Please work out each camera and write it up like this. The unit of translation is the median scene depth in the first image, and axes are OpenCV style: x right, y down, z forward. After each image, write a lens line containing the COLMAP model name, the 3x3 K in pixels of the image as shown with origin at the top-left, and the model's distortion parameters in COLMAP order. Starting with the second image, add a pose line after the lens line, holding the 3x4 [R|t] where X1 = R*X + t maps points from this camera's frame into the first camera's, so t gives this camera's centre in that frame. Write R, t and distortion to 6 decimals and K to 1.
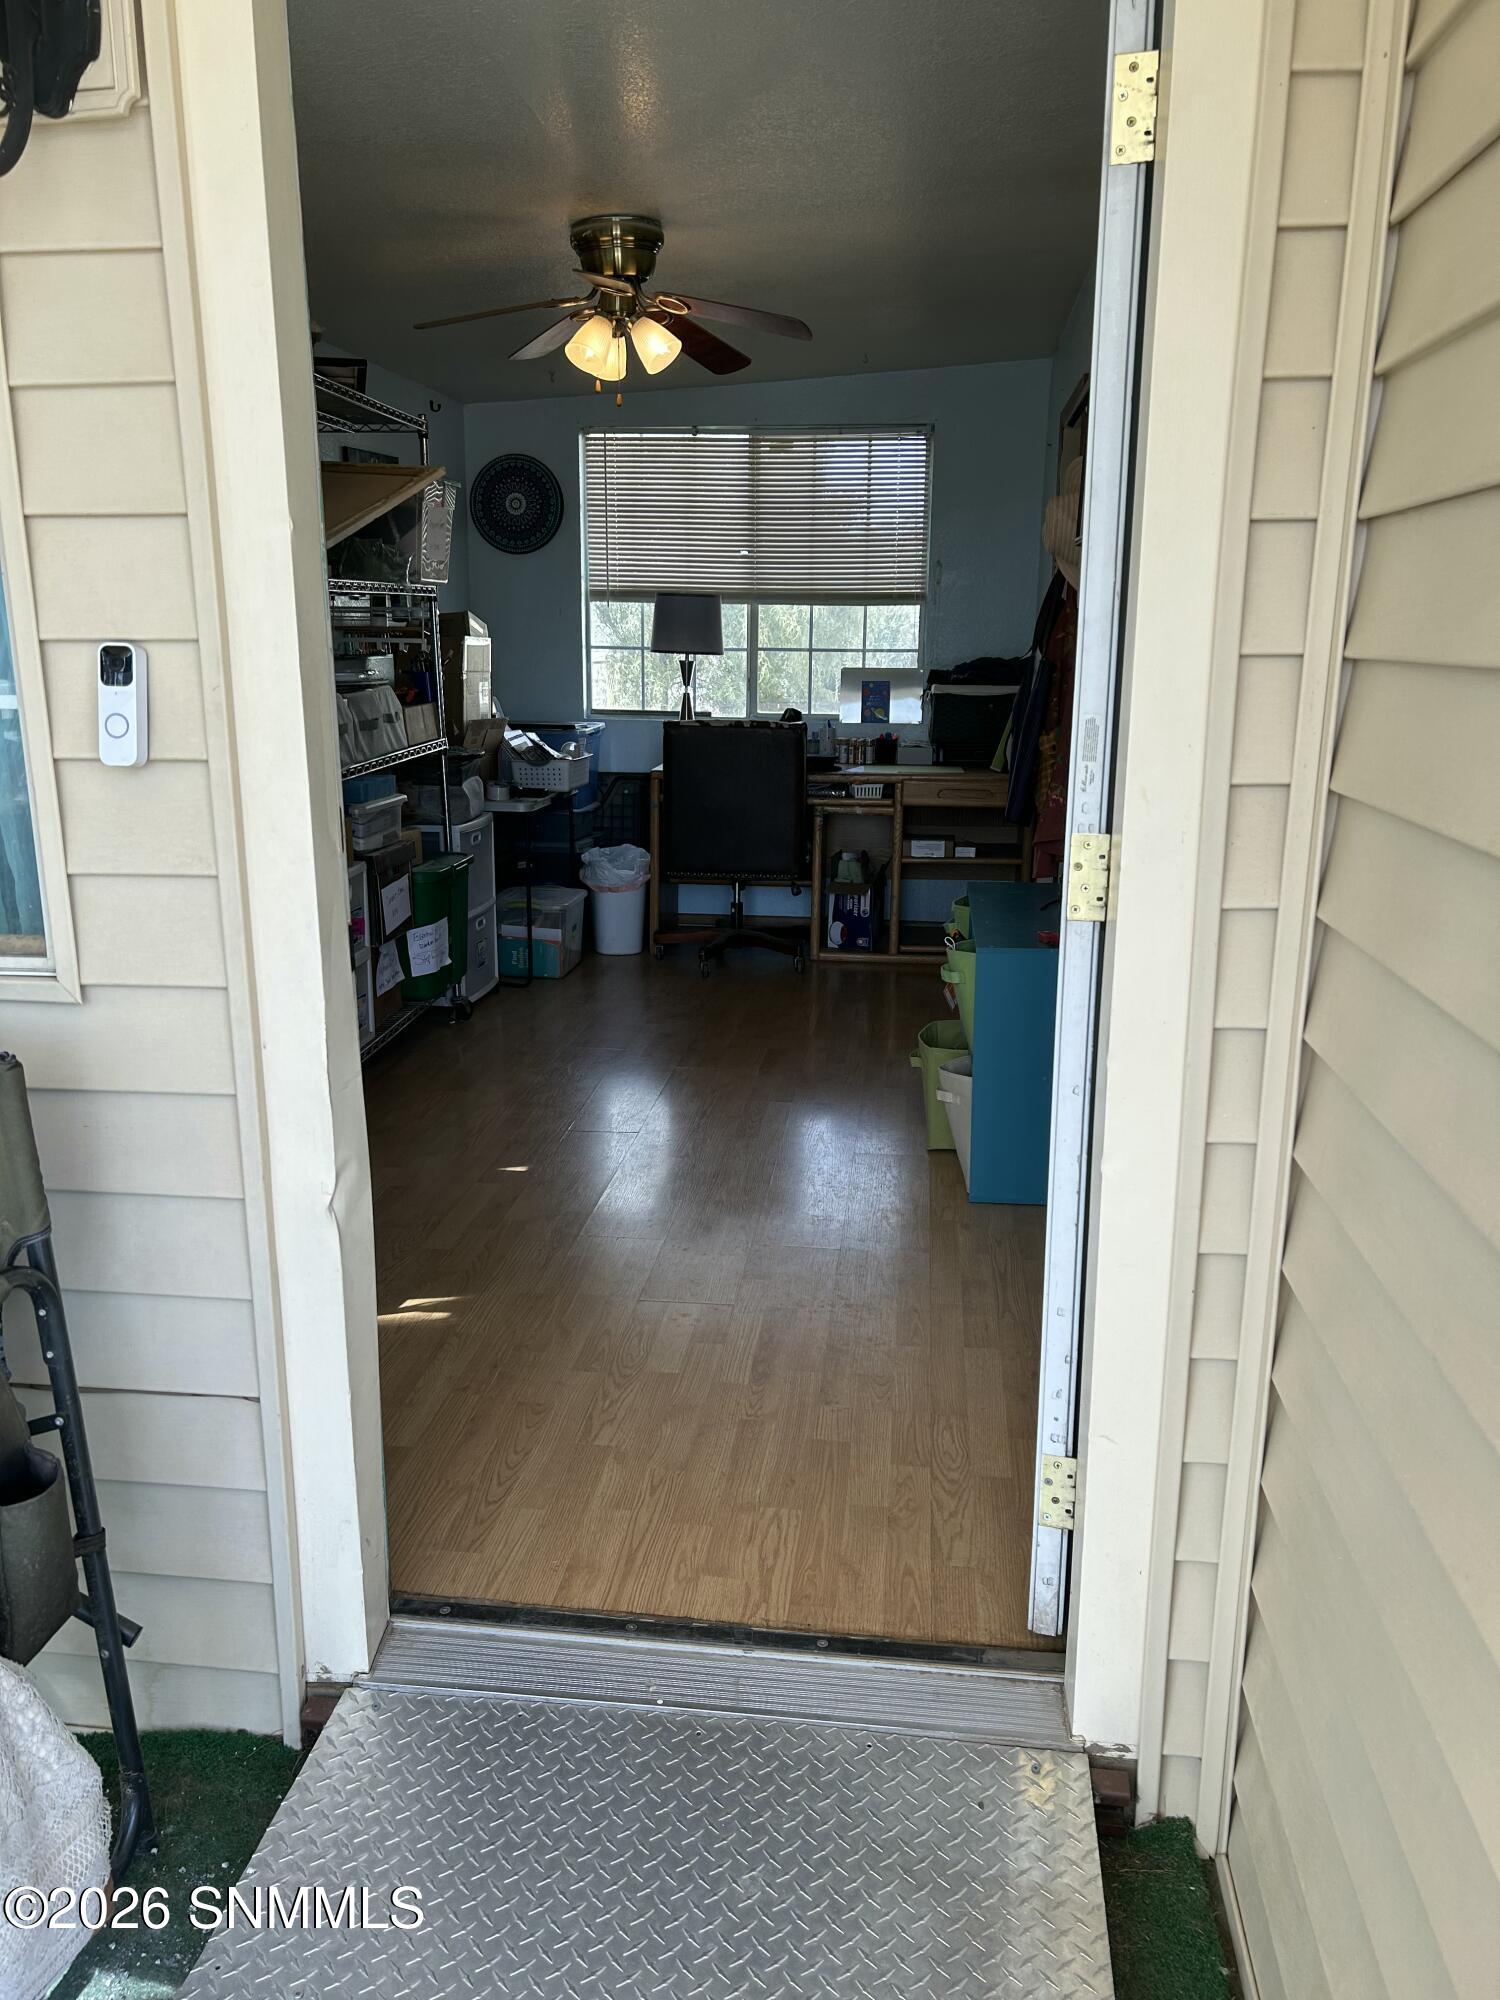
lens RADIAL K [[1541.5, 0, 750.0], [0, 1541.5, 1000.0], [0, 0, 1]] dist [0.100827, -0.243383]
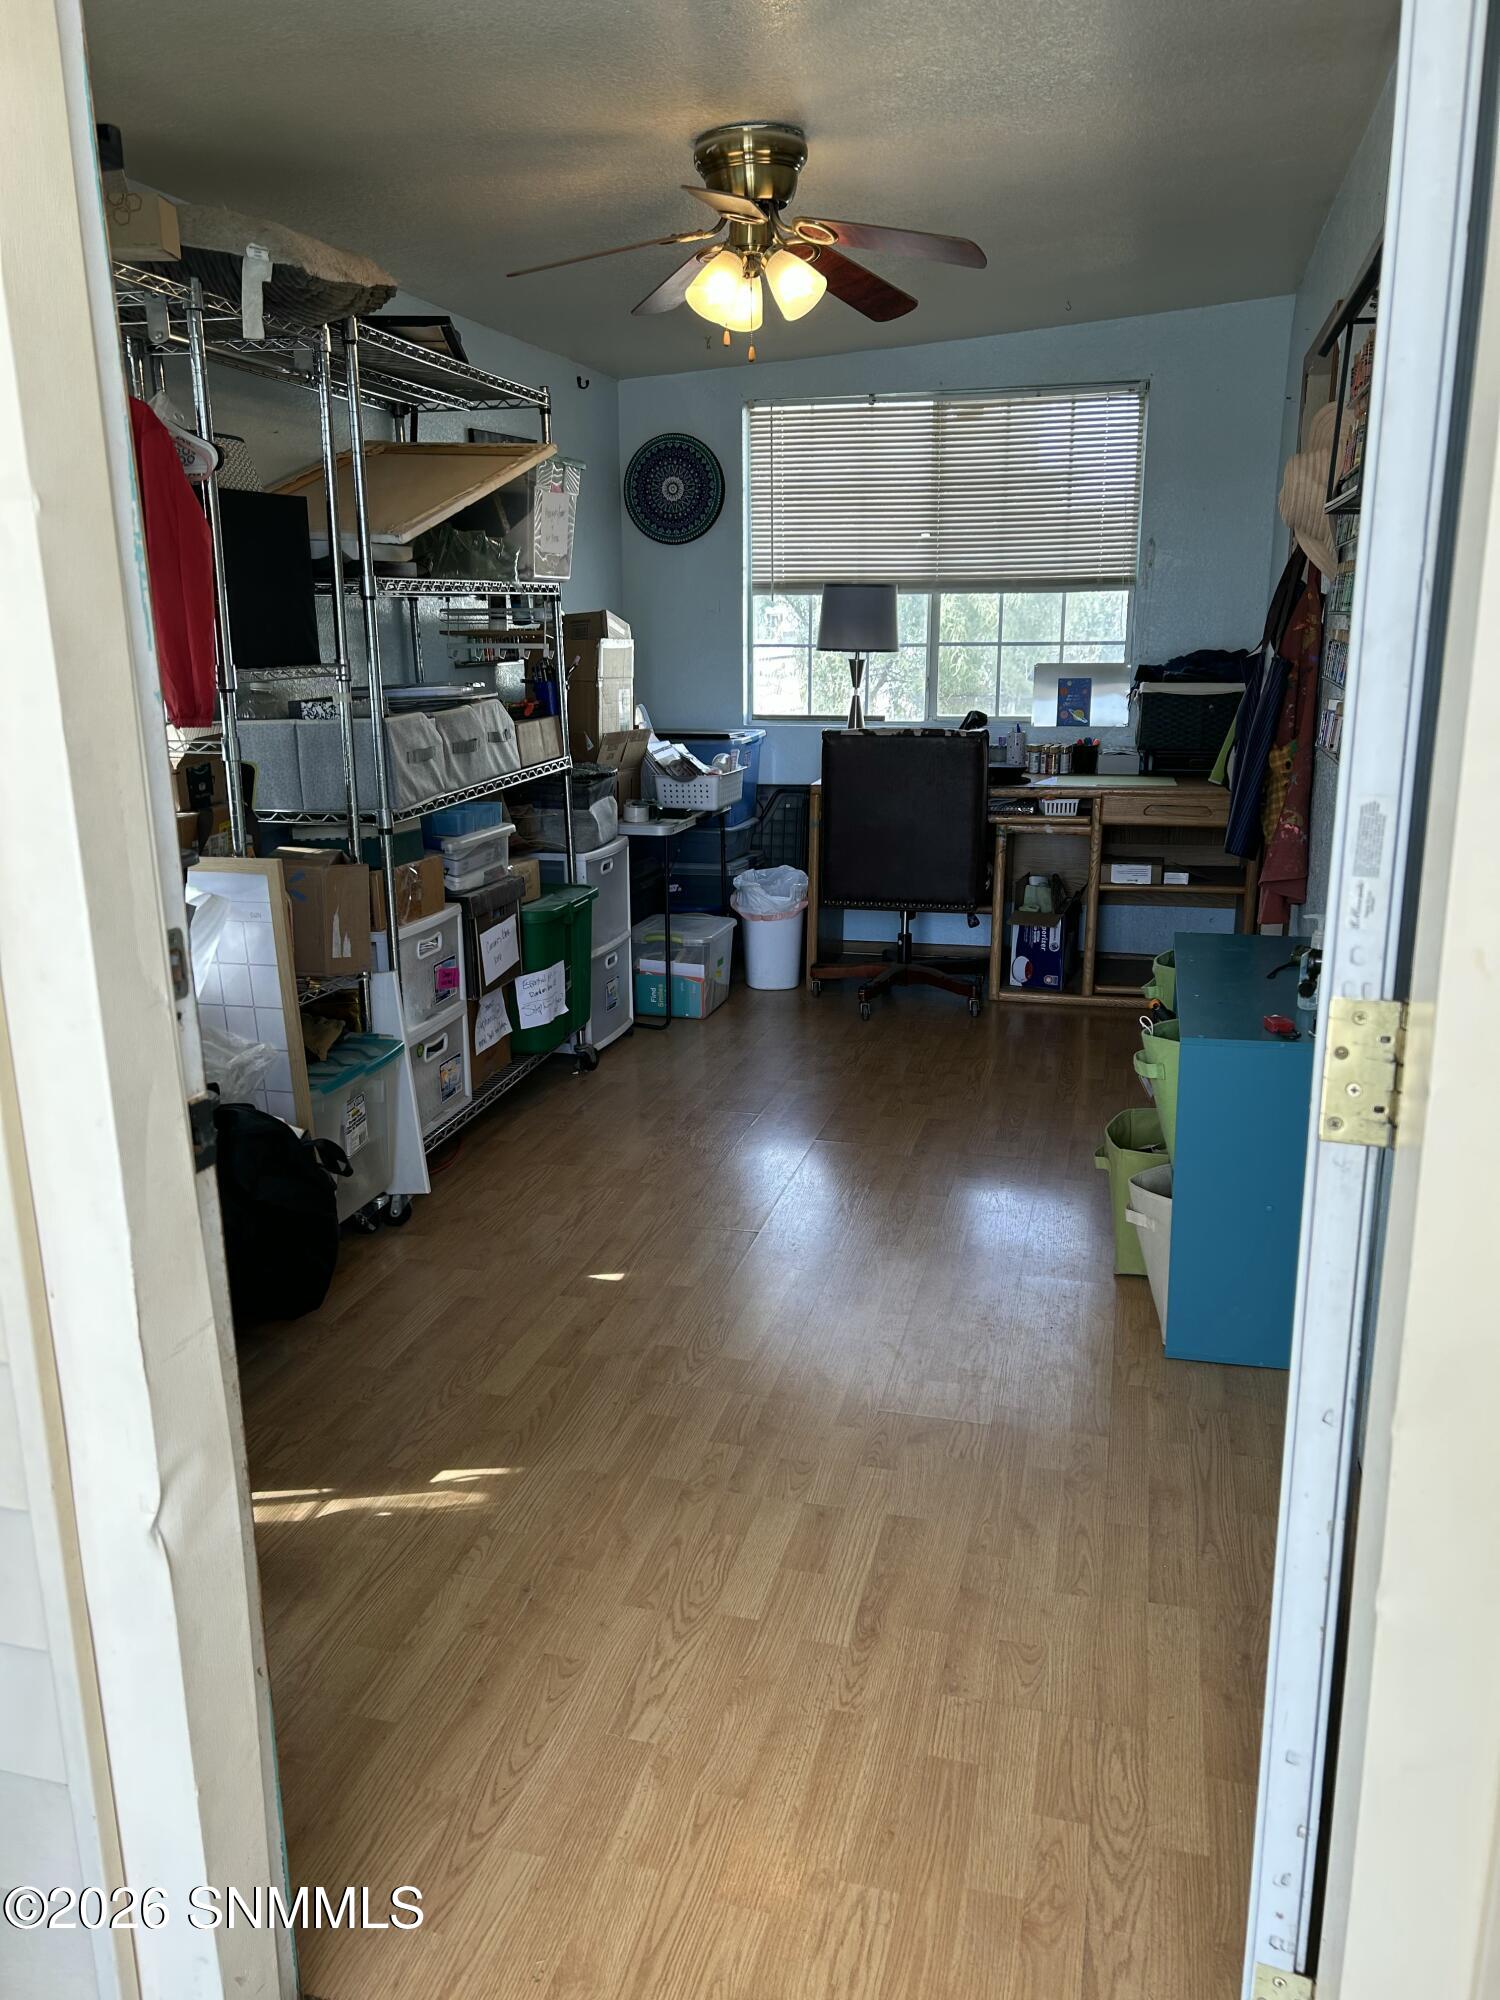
lens RADIAL K [[1544.2, 0, 722.7], [0, 1544.2, 1015.5], [0, 0, 1]] dist [0.049202, -0.050509]
pose [[0.988804, 0.018843, -0.148024, 0.024444], [-0.016360, 0.999705, 0.017973, -0.038395], [0.148319, -0.015350, 0.988820, 0.138829]]
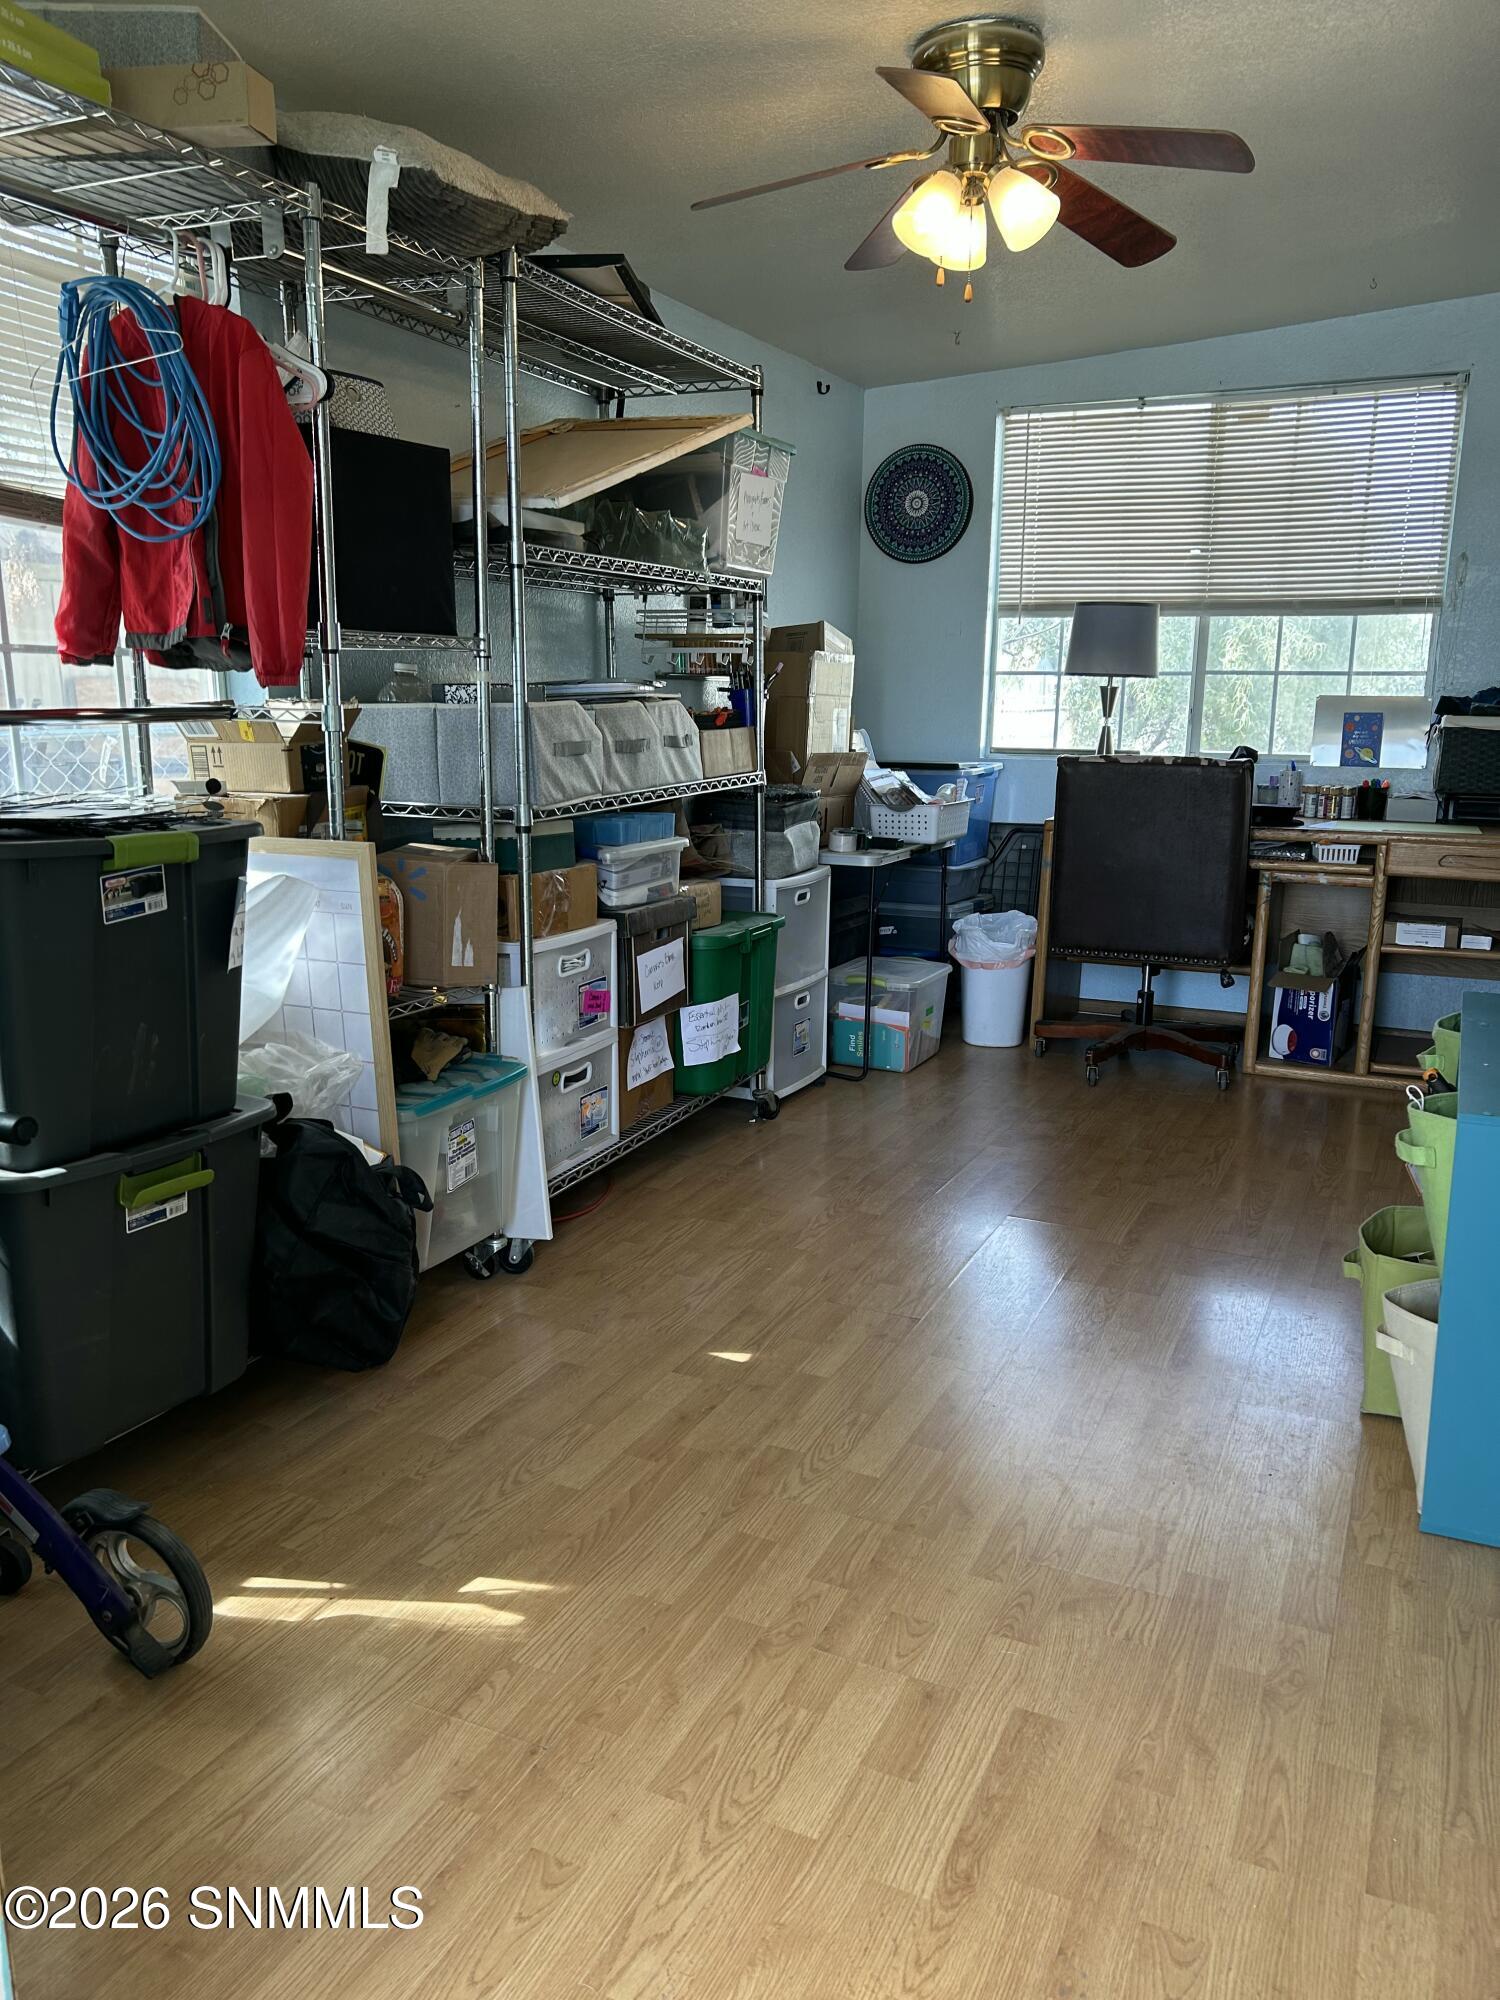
lens RADIAL K [[1544.2, 0, 722.7], [0, 1544.2, 1015.5], [0, 0, 1]] dist [0.049202, -0.050509]
pose [[0.946554, 0.066761, -0.315561, 0.045971], [-0.075655, 0.997006, -0.016004, -0.028160], [0.313548, 0.039023, 0.948770, 0.241020]]
